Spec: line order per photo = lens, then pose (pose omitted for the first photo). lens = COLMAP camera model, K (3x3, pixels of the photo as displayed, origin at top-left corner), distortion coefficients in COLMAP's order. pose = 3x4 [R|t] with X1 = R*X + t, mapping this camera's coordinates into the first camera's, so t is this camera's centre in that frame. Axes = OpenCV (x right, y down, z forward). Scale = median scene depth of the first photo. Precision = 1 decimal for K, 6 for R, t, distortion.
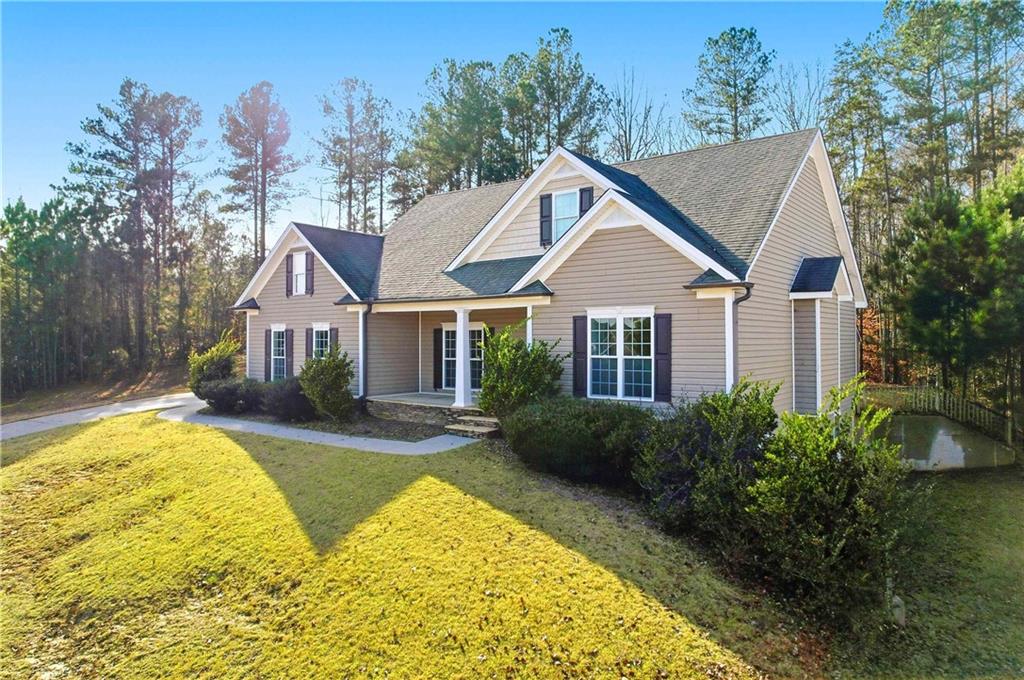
lens RADIAL K [[670.7, 0, 544.8], [0, 670.7, 337.0], [0, 0, 1]] dist [-0.038660, 0.001297]
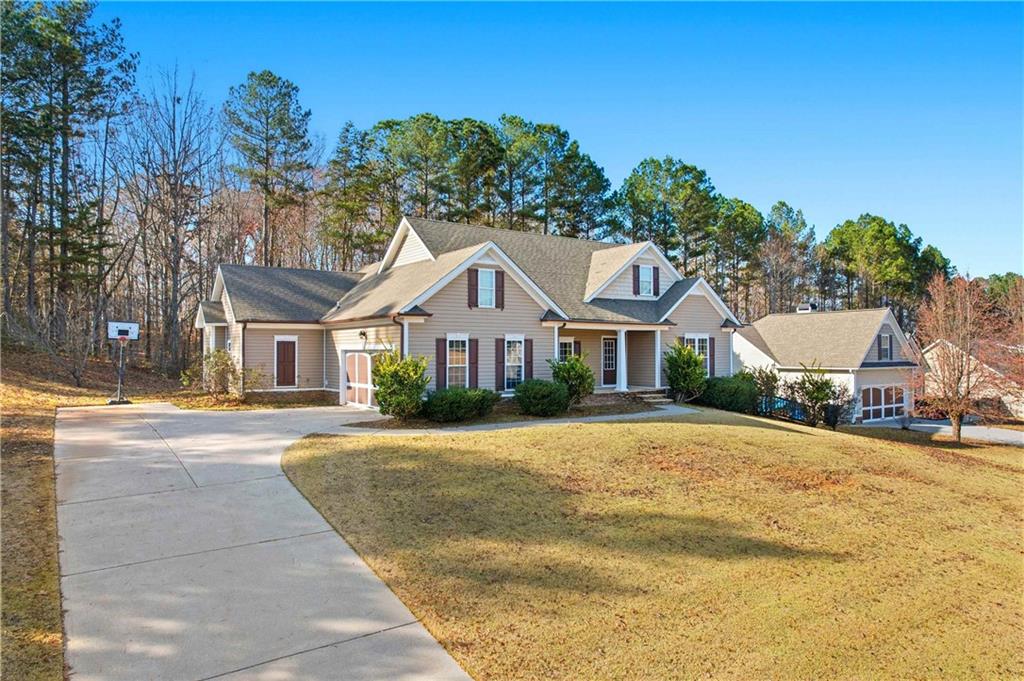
lens RADIAL K [[634.3, 0, 509.0], [0, 634.3, 352.3], [0, 0, 1]] dist [-0.039427, 0.041183]
pose [[0.344530, 0.000499, 0.938775, -1.528983], [-0.000718, 1.000000, -0.000267, 0.012009], [-0.938775, -0.000582, 0.344530, 0.694338]]
